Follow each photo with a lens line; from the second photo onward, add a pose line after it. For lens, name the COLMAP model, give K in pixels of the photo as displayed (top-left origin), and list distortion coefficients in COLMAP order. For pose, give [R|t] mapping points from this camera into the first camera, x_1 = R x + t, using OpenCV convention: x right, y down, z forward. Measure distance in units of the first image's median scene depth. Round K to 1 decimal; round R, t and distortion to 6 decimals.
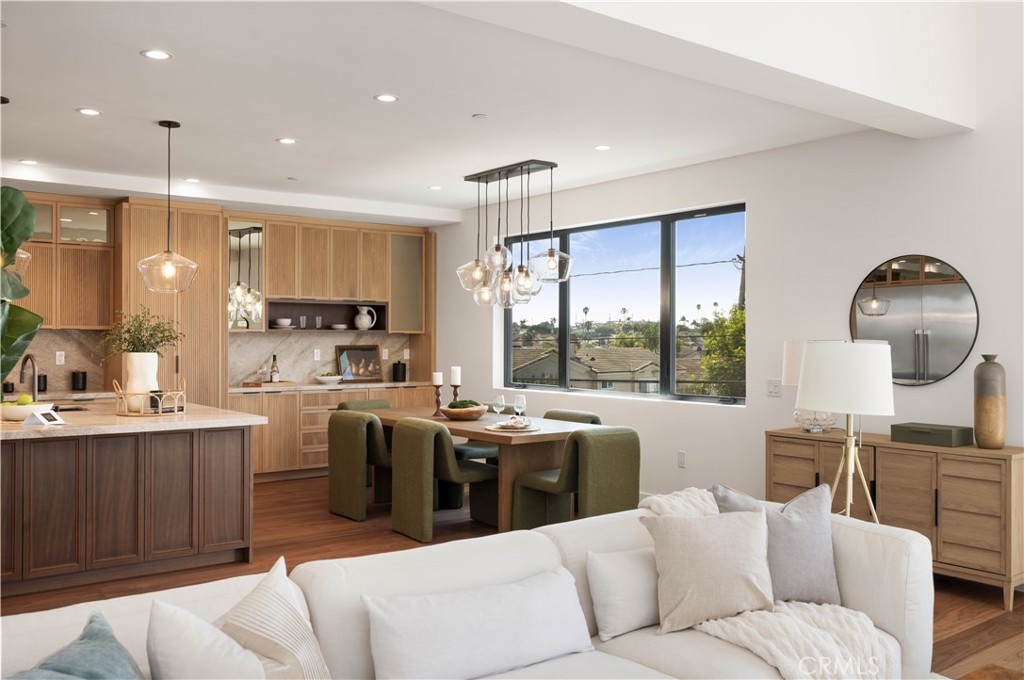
lens RADIAL K [[894.5, 0, 513.9], [0, 894.5, 335.6], [0, 0, 1]] dist [0.002488, -0.008021]
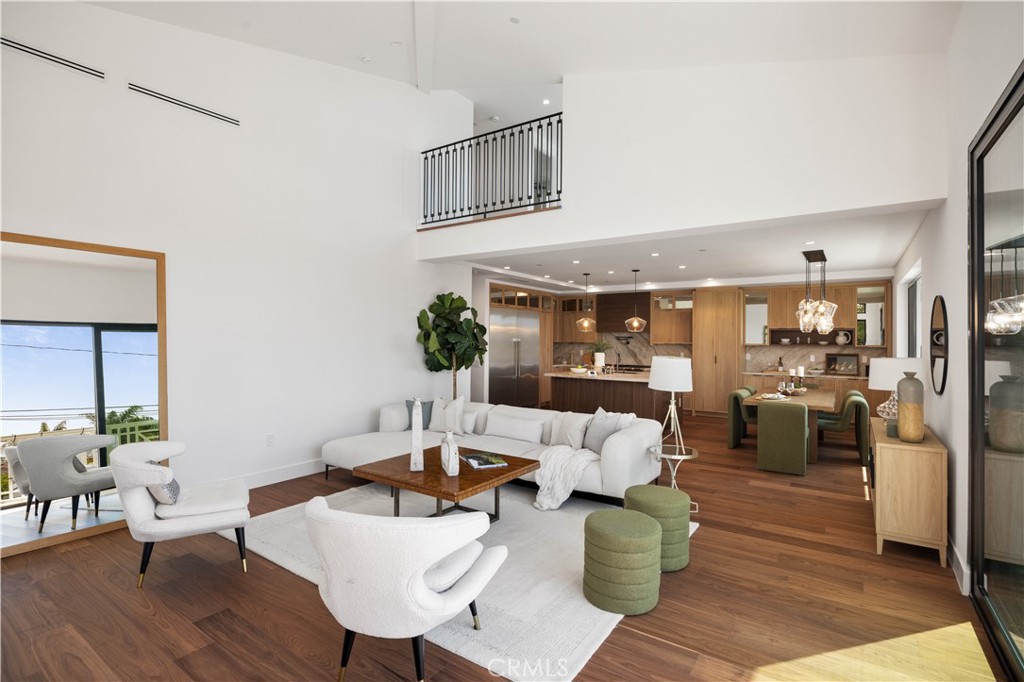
lens RADIAL K [[490.9, 0, 504.1], [0, 490.9, 334.8], [0, 0, 1]] dist [-0.011464, -0.000327]
pose [[0.282504, -0.008820, -0.959226, 0.671227], [-0.005049, 0.999930, -0.010681, -0.015167], [0.959253, 0.007860, 0.282440, 0.132209]]
